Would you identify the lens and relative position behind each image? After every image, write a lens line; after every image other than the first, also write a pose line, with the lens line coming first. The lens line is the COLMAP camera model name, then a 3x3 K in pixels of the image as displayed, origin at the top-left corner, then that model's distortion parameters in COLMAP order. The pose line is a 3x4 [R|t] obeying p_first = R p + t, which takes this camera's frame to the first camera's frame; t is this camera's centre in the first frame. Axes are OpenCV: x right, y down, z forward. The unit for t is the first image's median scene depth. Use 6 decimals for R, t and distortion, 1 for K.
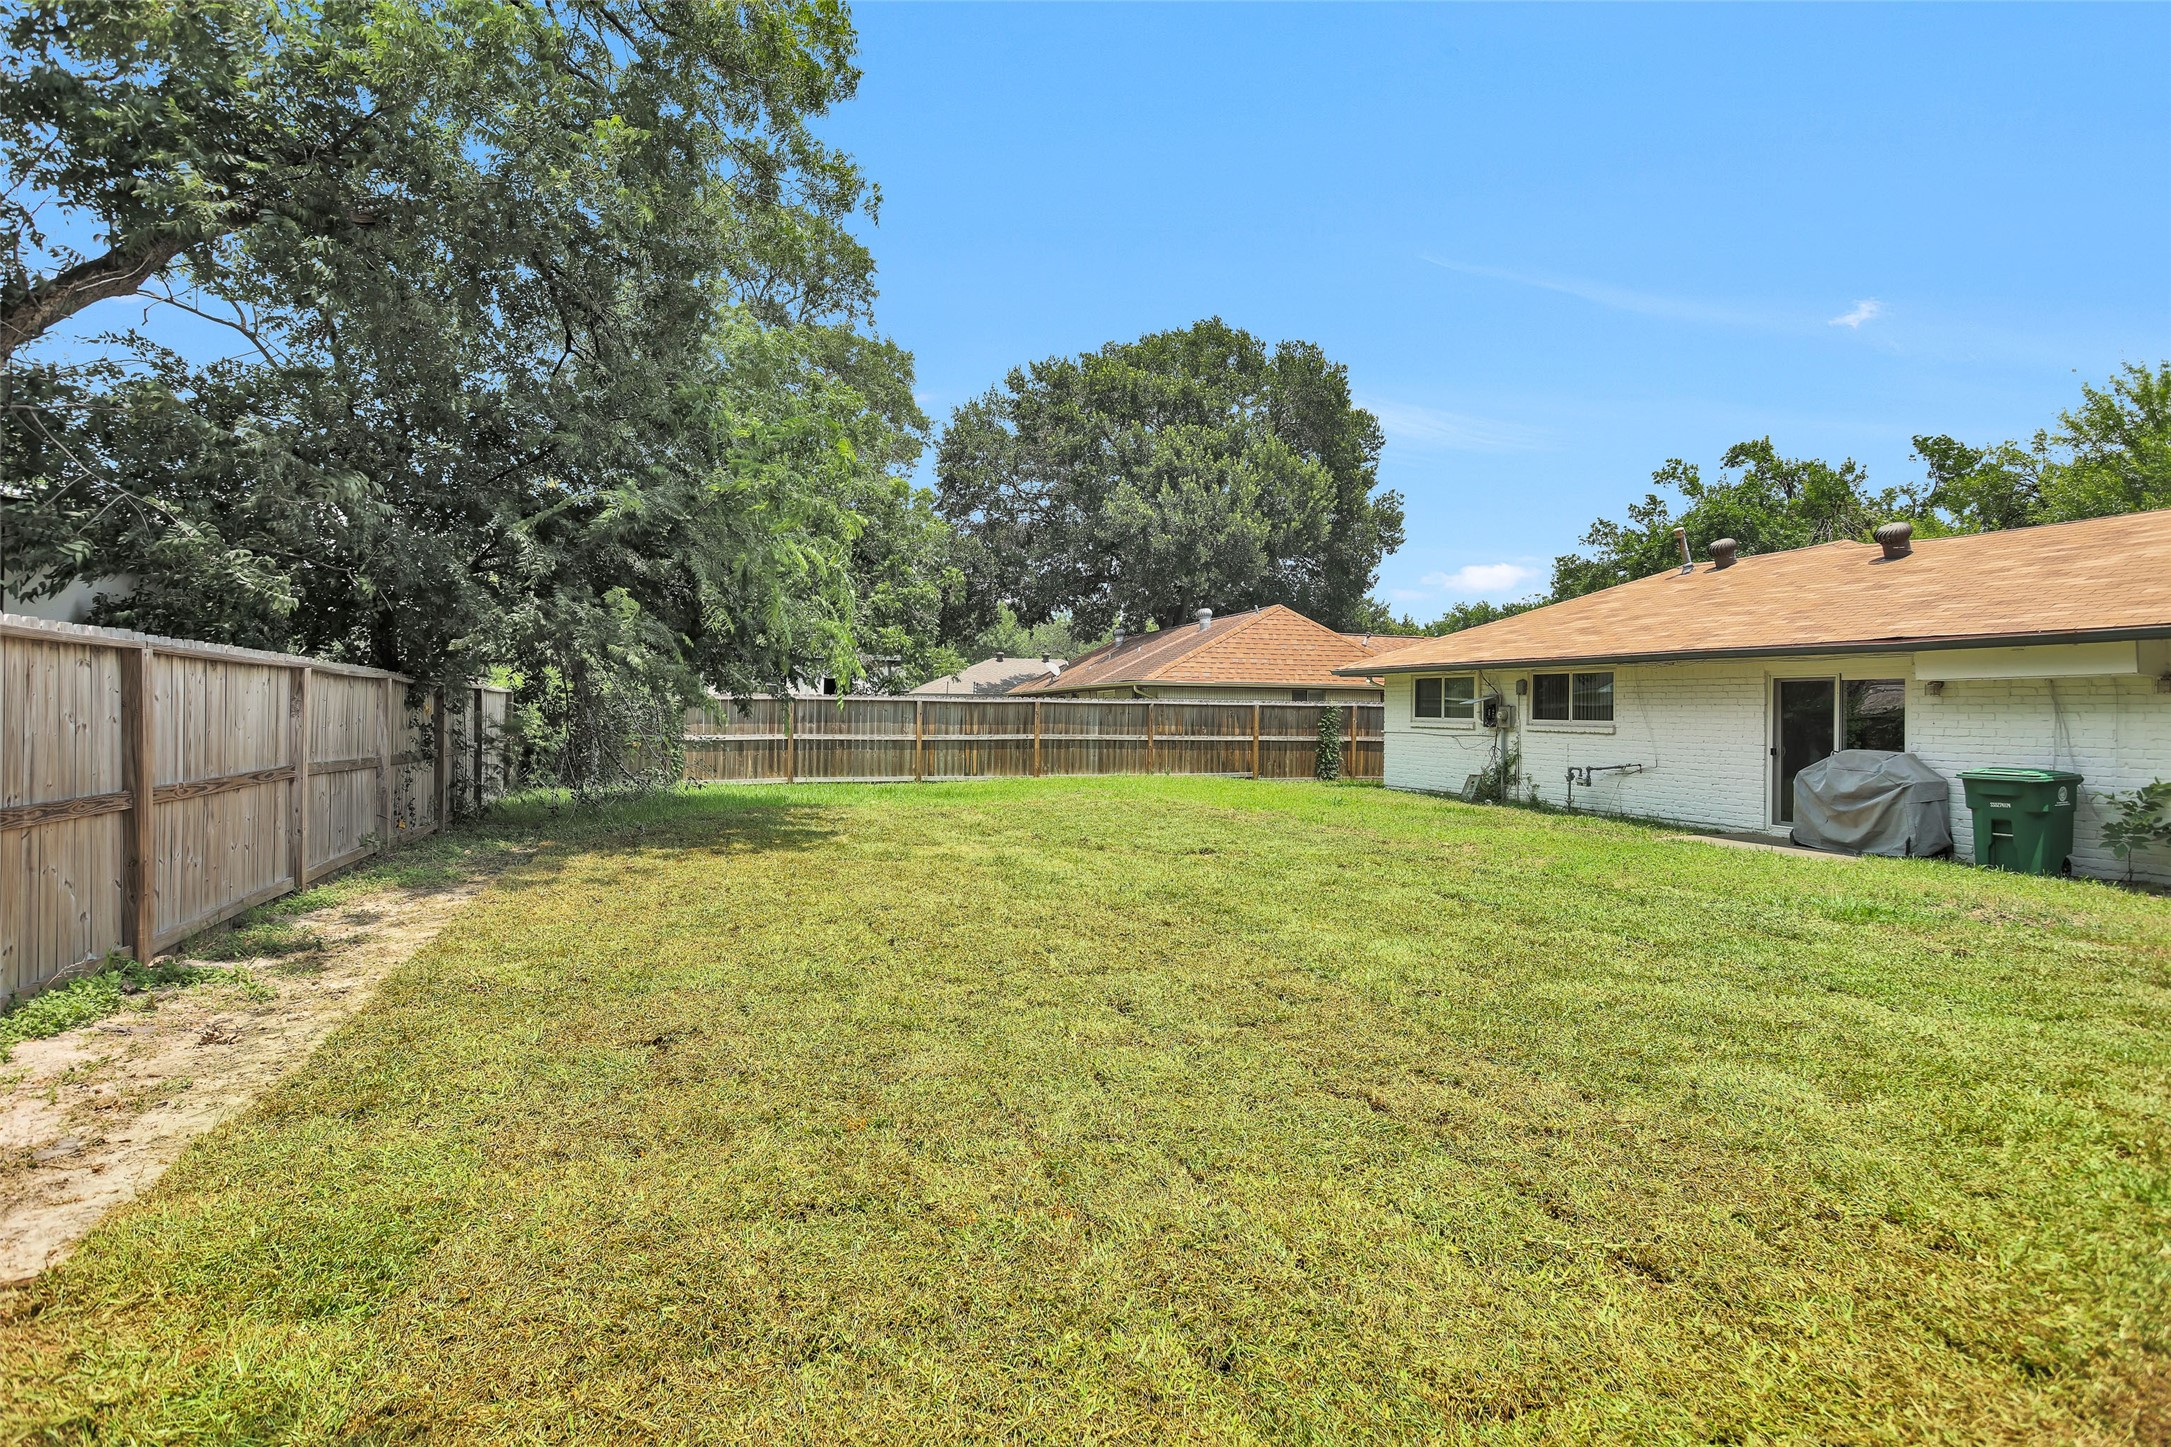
lens RADIAL K [[1103.9, 0, 1080.3], [0, 1103.9, 707.1], [0, 0, 1]] dist [0.003021, 0.003159]
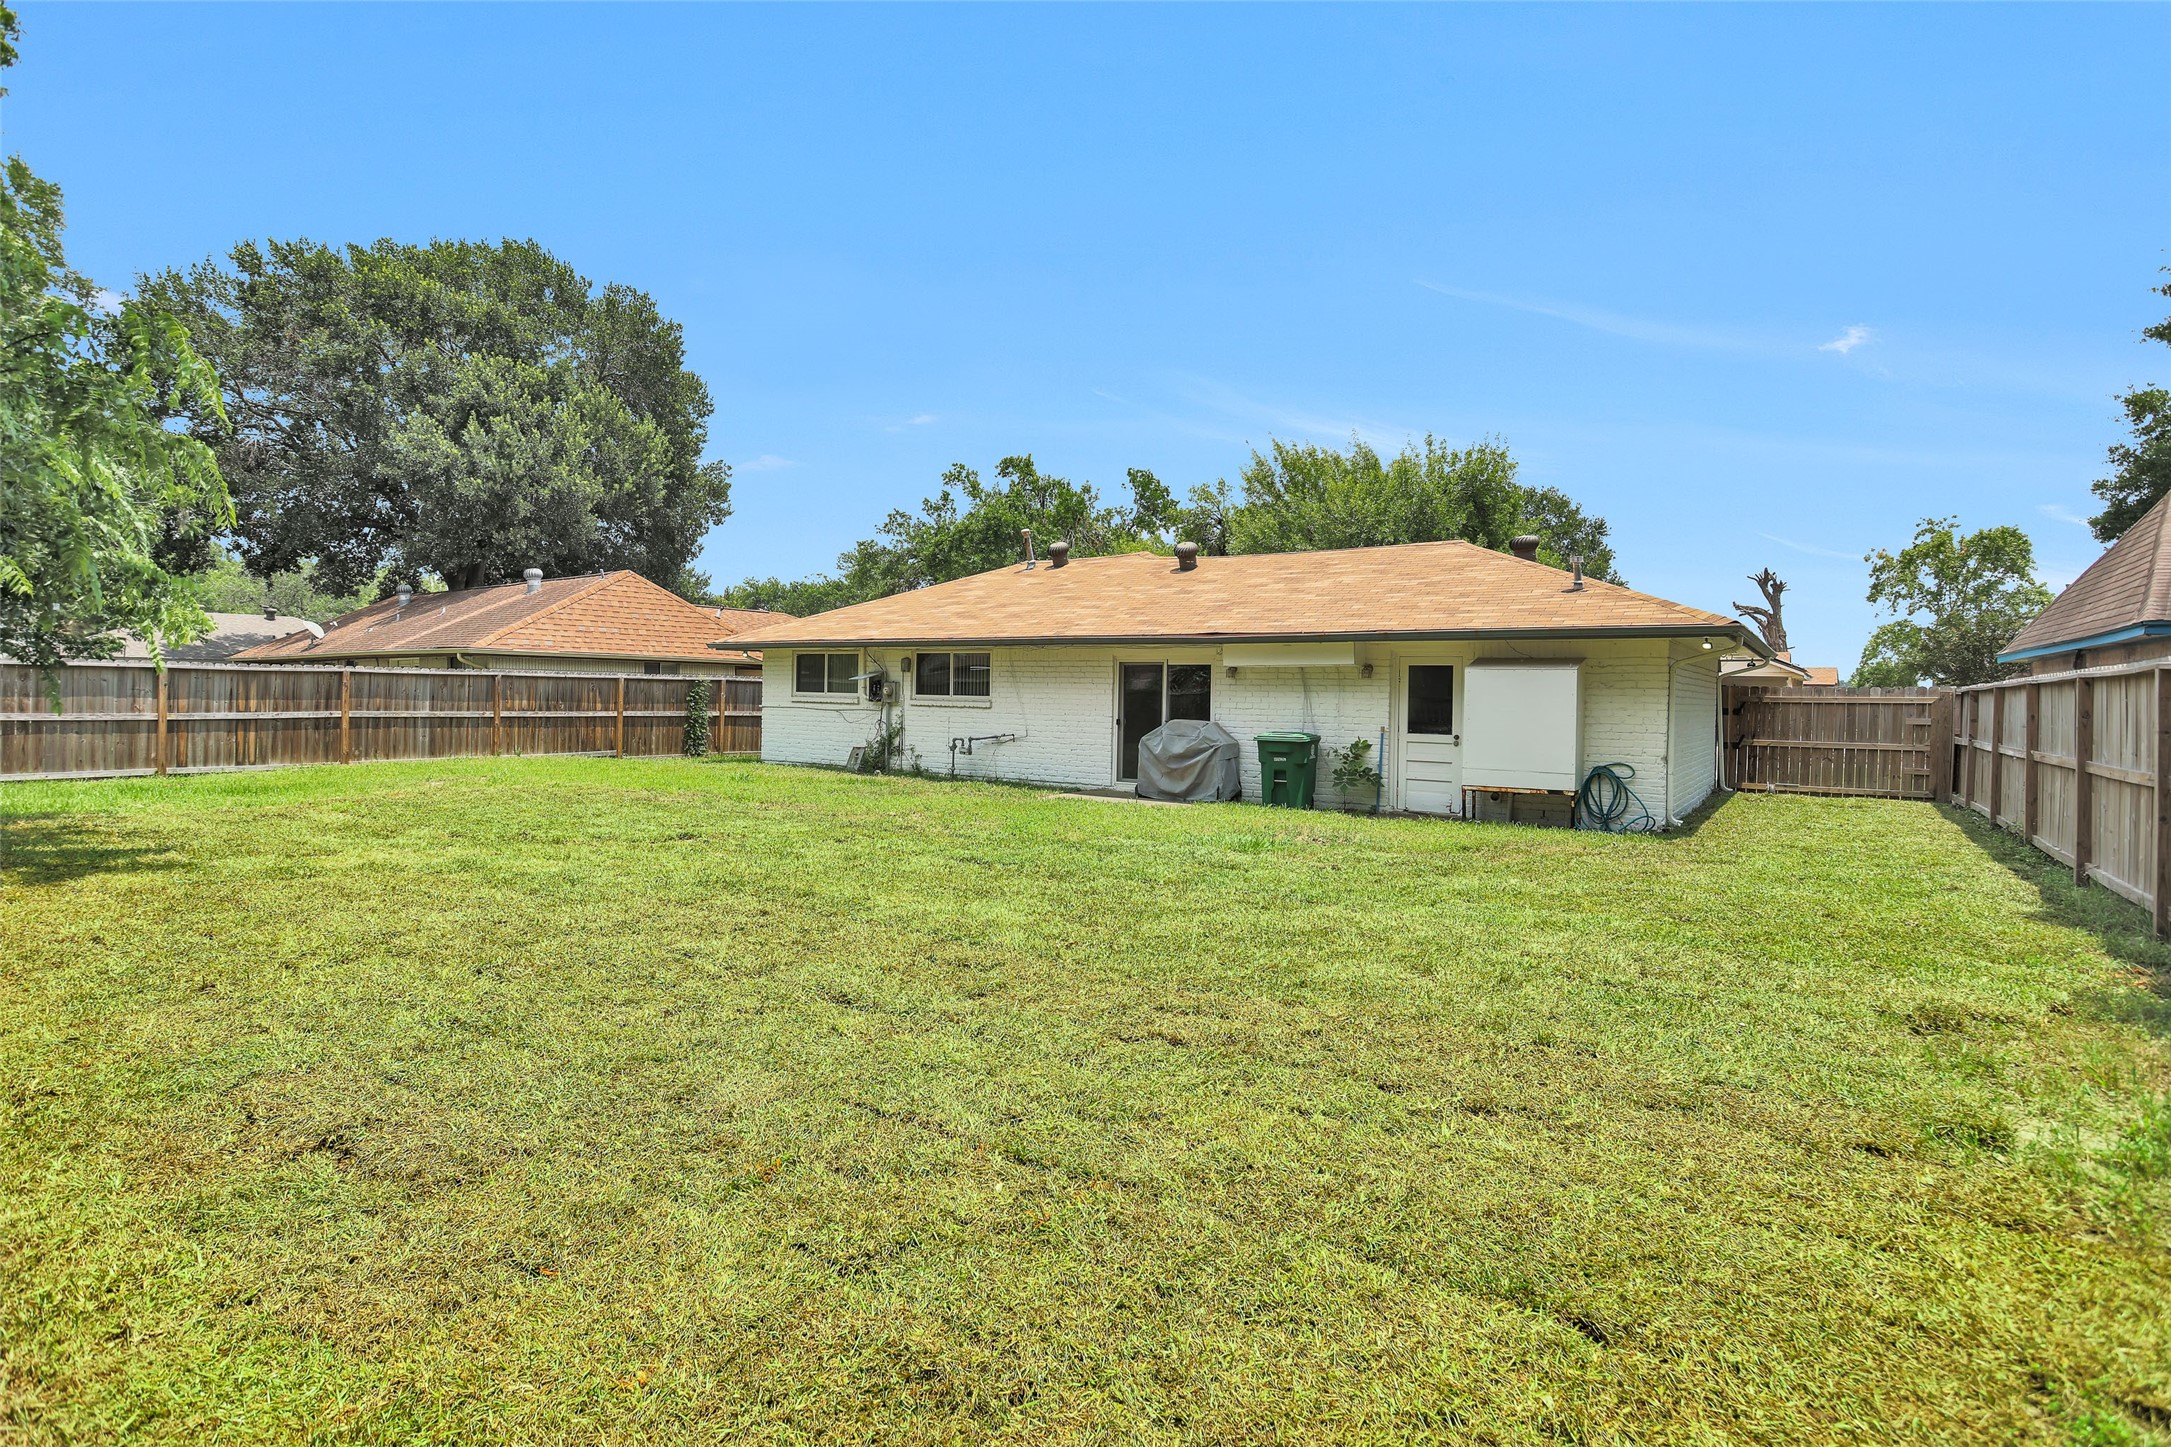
lens RADIAL K [[1103.9, 0, 1073.3], [0, 1103.9, 709.5], [0, 0, 1]] dist [0.003021, 0.003159]
pose [[0.810303, -0.005628, 0.585985, -0.080155], [-0.009982, 0.999676, 0.023404, -0.000963], [-0.585927, -0.024814, 0.809984, 0.024535]]
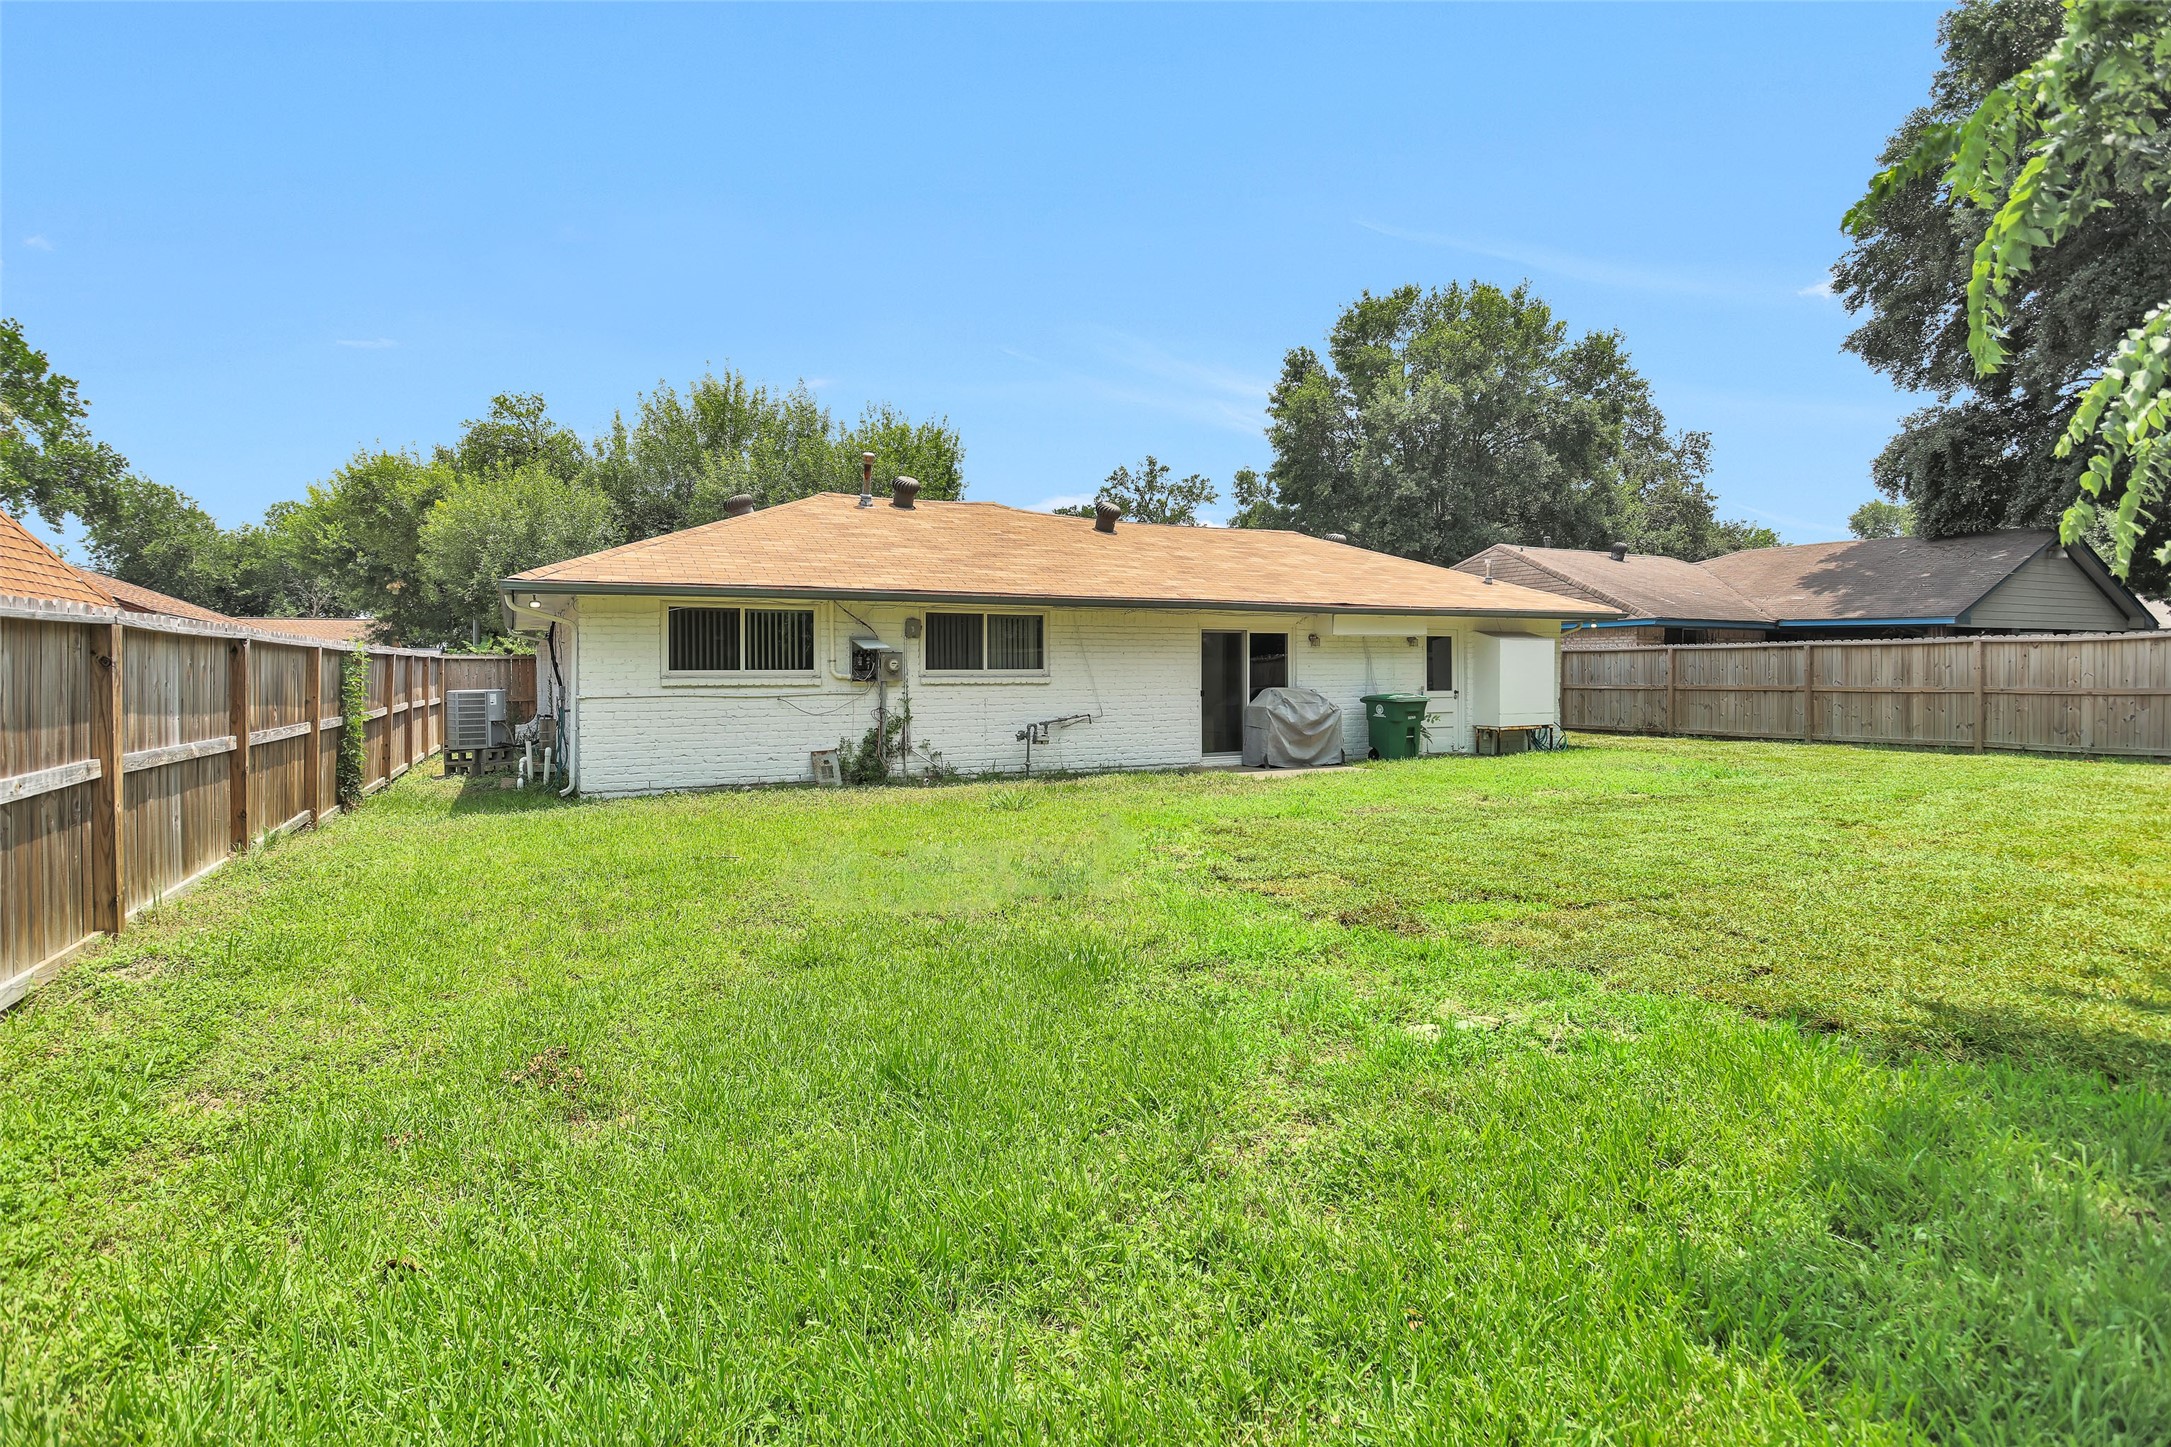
lens RADIAL K [[1103.9, 0, 1033.7], [0, 1103.9, 637.8], [0, 0, 1]] dist [0.003021, 0.003159]
pose [[-0.117158, 0.010422, 0.993059, -0.306536], [-0.001990, 0.999940, -0.010729, -0.002783], [-0.993111, -0.003233, -0.117130, 0.810928]]
